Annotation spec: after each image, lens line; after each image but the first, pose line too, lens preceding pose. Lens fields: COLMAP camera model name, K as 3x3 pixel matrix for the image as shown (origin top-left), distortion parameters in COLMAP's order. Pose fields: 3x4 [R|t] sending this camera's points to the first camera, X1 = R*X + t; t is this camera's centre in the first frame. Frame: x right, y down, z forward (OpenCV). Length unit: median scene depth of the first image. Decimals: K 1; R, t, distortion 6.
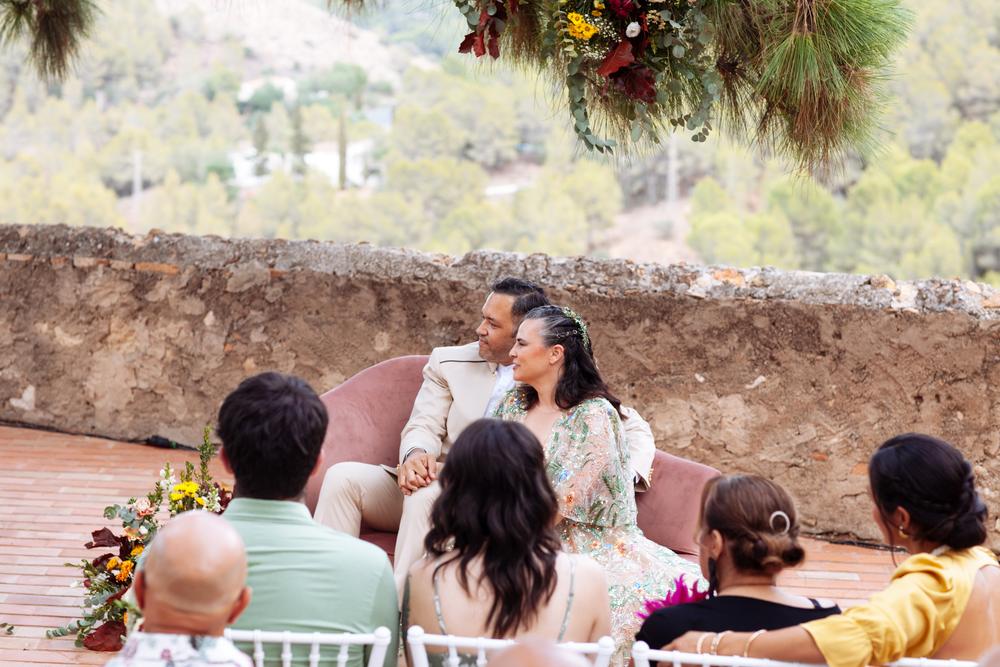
lens RADIAL K [[2424.5, 0, 497.4], [0, 2424.5, 332.7], [0, 0, 1]] dist [-0.102157, 0.000000]
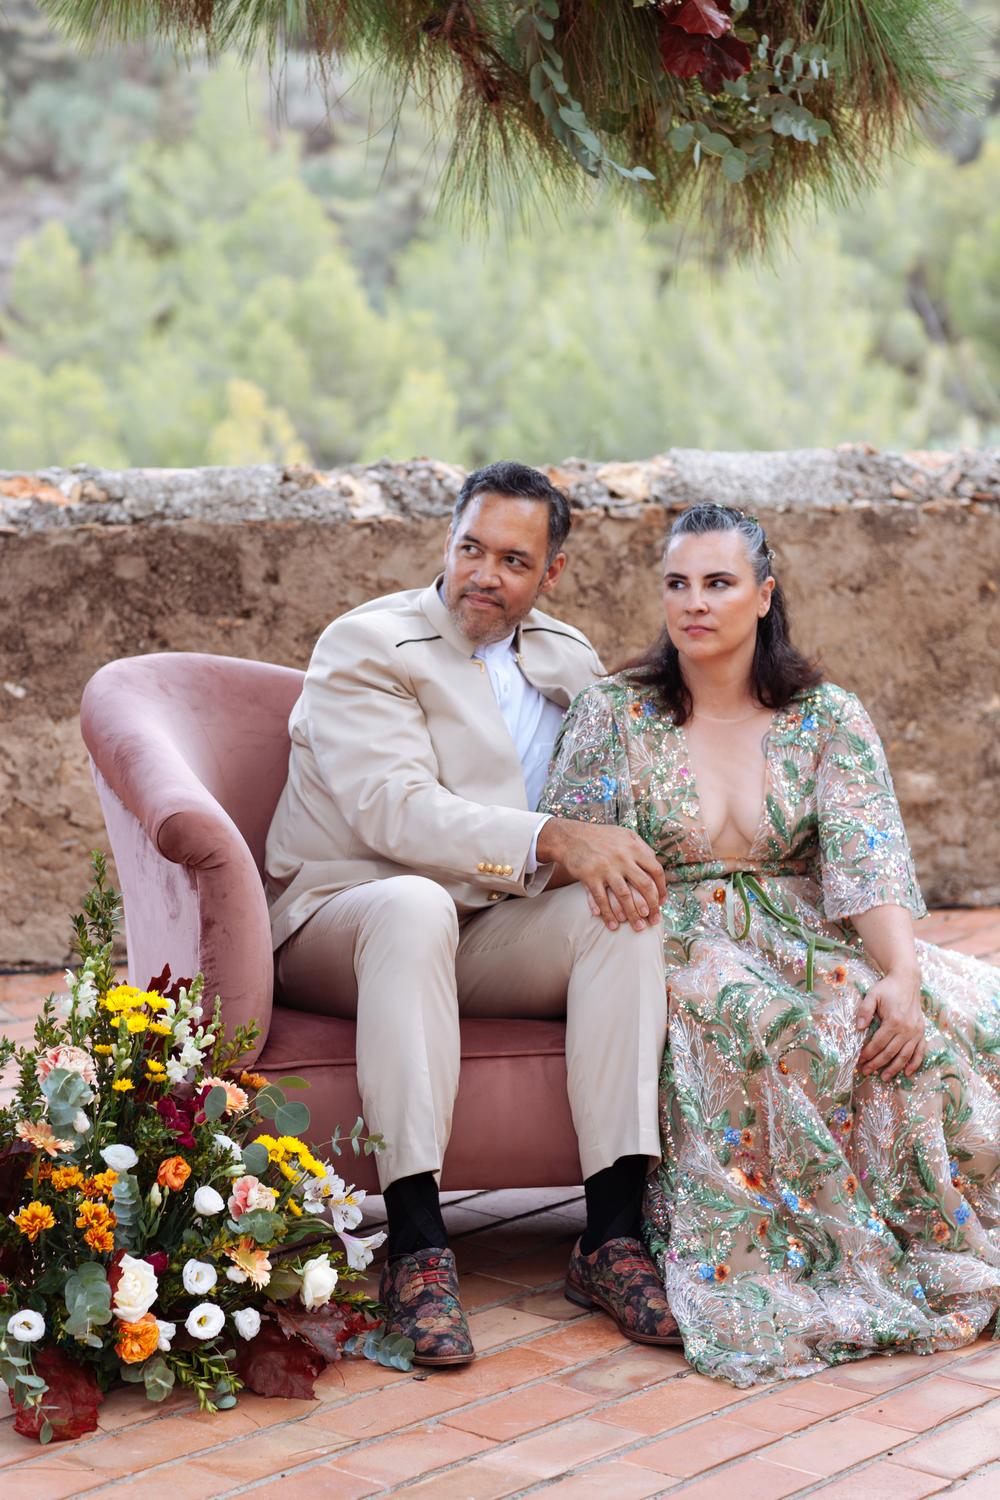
lens RADIAL K [[3636.8, 0, 498.8], [0, 3636.8, 745.2], [0, 0, 1]] dist [-0.102157, 0.000000]
pose [[0.589183, -0.114754, 0.799809, -0.475163], [0.106398, 0.992263, 0.063988, -0.008081], [-0.800963, 0.047398, 0.596834, 0.463448]]
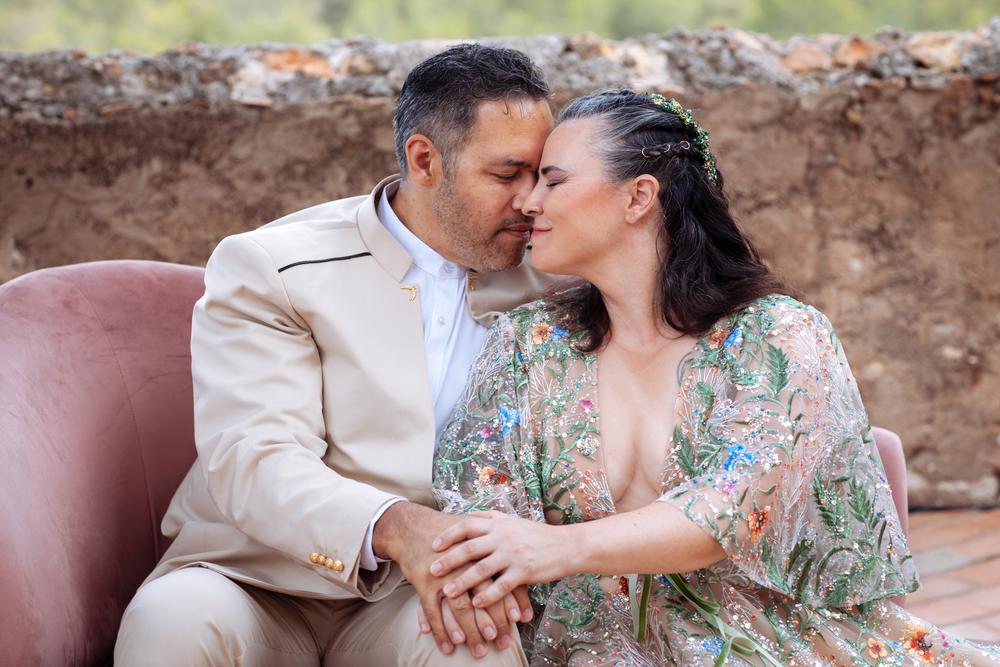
lens RADIAL K [[2424.5, 0, 504.0], [0, 2424.5, 341.8], [0, 0, 1]] dist [-0.102157, 0.000000]
pose [[0.816253, -0.134178, 0.561897, -0.173889], [0.104519, 0.990902, 0.084790, -0.002942], [-0.568161, -0.010481, 0.822850, 0.543716]]
